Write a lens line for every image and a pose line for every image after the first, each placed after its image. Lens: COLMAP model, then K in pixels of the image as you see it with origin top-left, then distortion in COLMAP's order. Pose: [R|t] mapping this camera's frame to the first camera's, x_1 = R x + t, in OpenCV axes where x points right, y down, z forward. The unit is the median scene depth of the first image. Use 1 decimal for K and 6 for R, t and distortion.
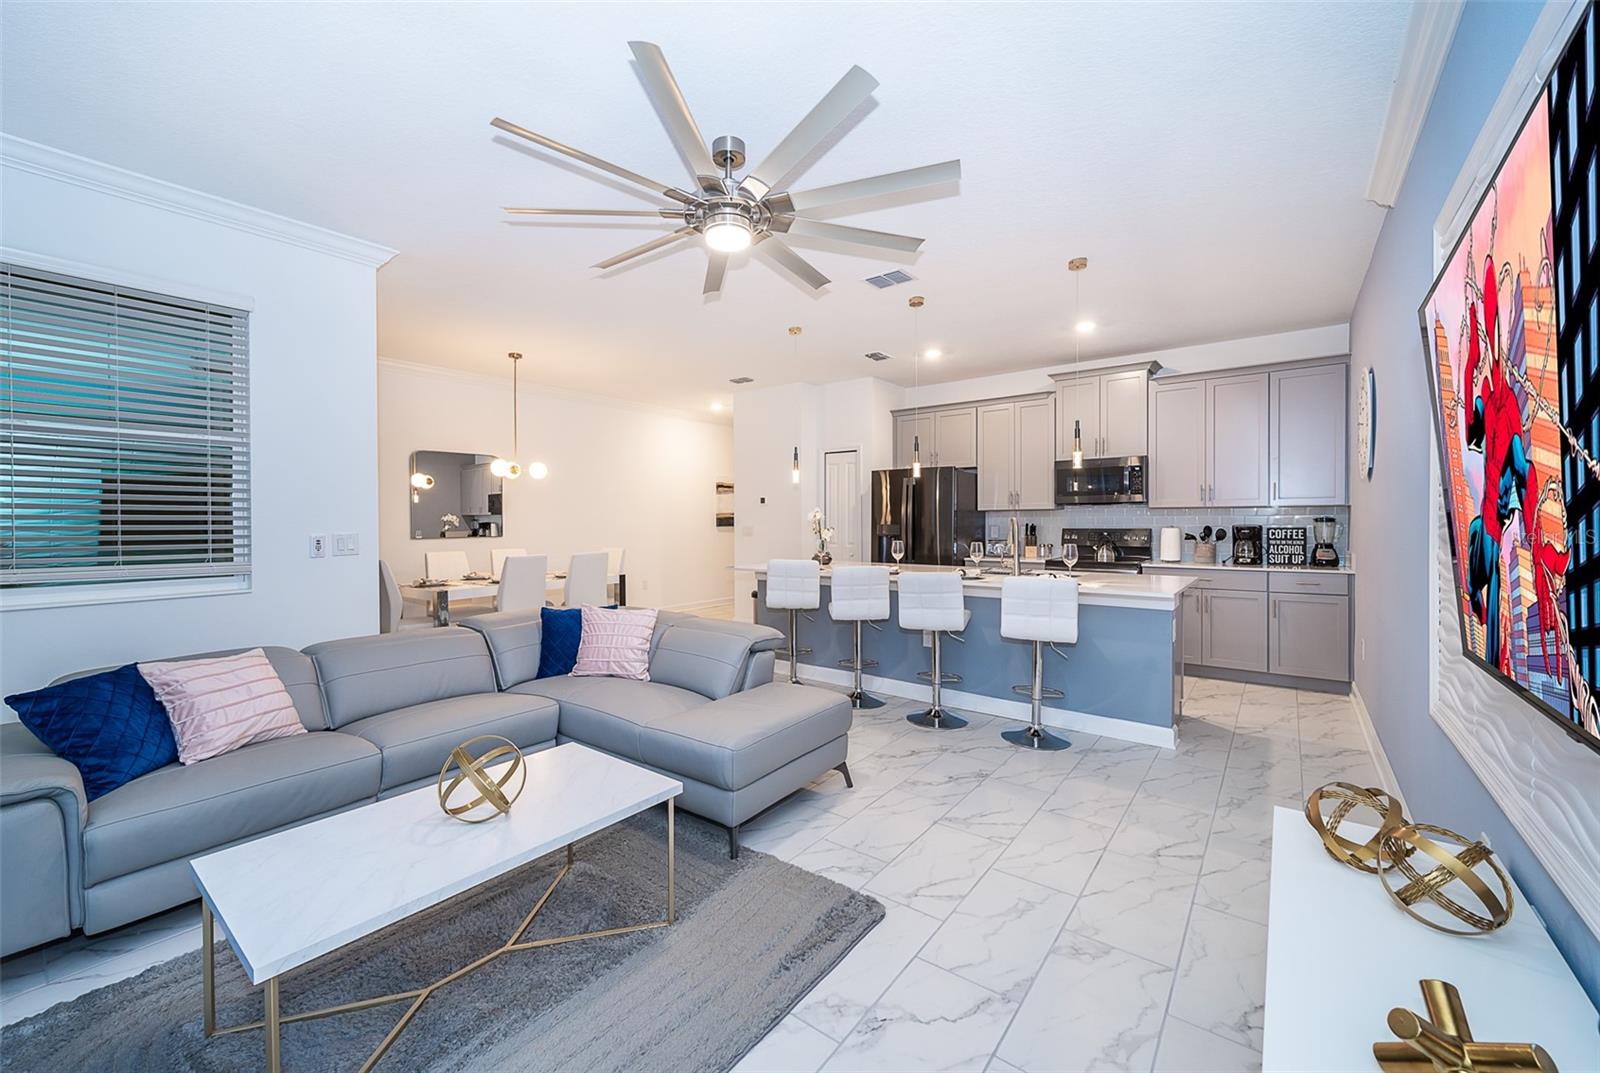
lens RADIAL K [[607.7, 0, 800.0], [0, 607.7, 536.5], [0, 0, 1]] dist [0.001215, 0.000091]
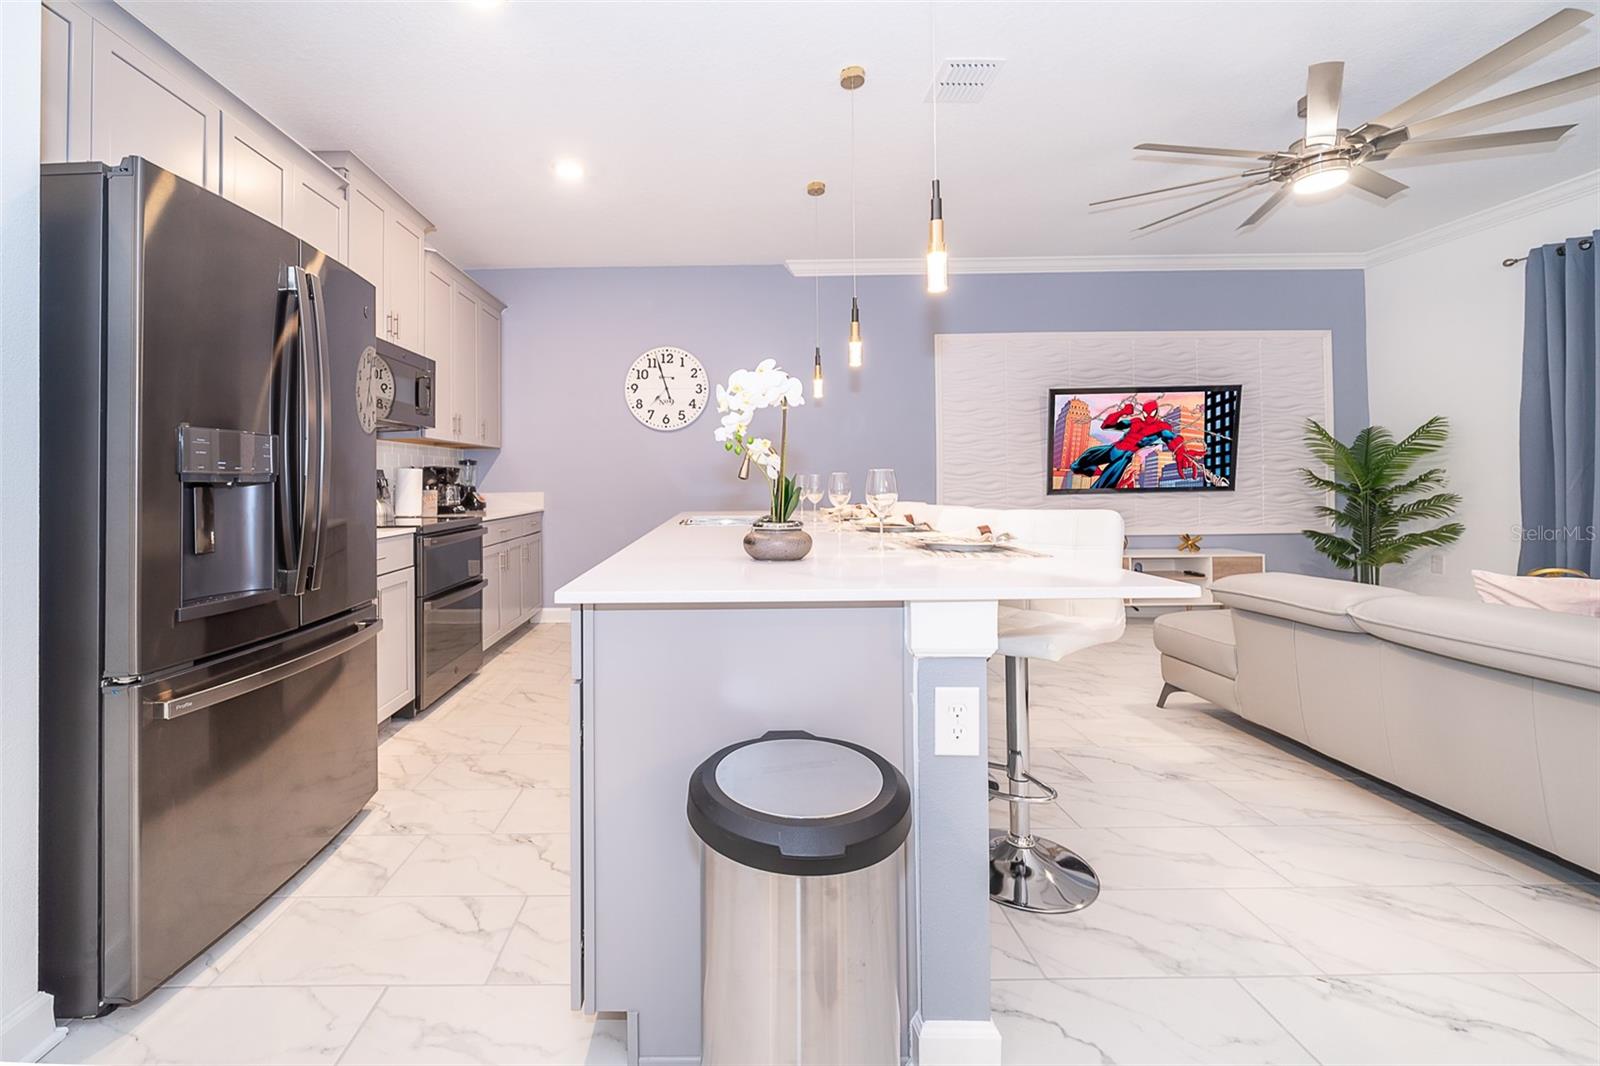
lens RADIAL K [[642.1, 0, 736.8], [0, 642.1, 472.8], [0, 0, 1]] dist [0.034766, -0.019267]
pose [[-0.635903, 0.024207, 0.771390, -0.178115], [0.037094, 0.999311, -0.000780, 0.004151], [-0.770877, 0.028118, -0.636363, 1.232282]]
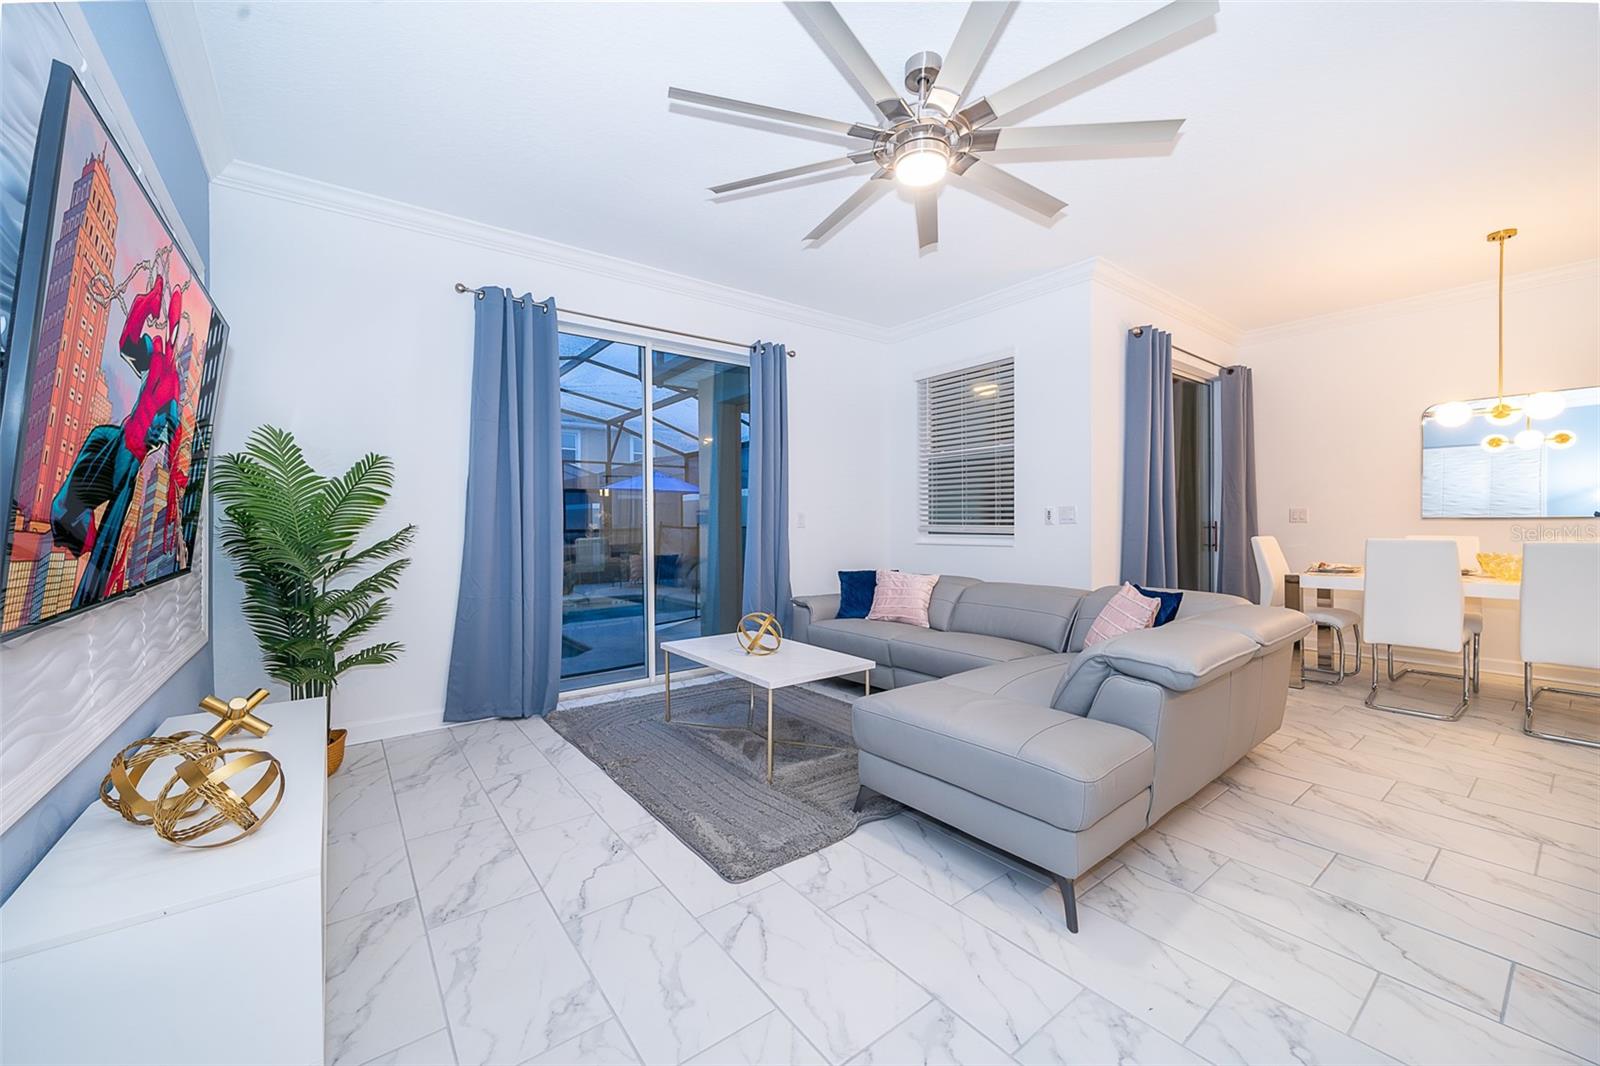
lens RADIAL K [[610.8, 0, 801.5], [0, 610.8, 529.4], [0, 0, 1]] dist [-0.000254, 0.000253]
pose [[-0.234276, 0.017345, -0.972015, 0.383452], [-0.016783, 0.999620, 0.021882, 0.016838], [0.972025, 0.021440, -0.233896, 0.489134]]
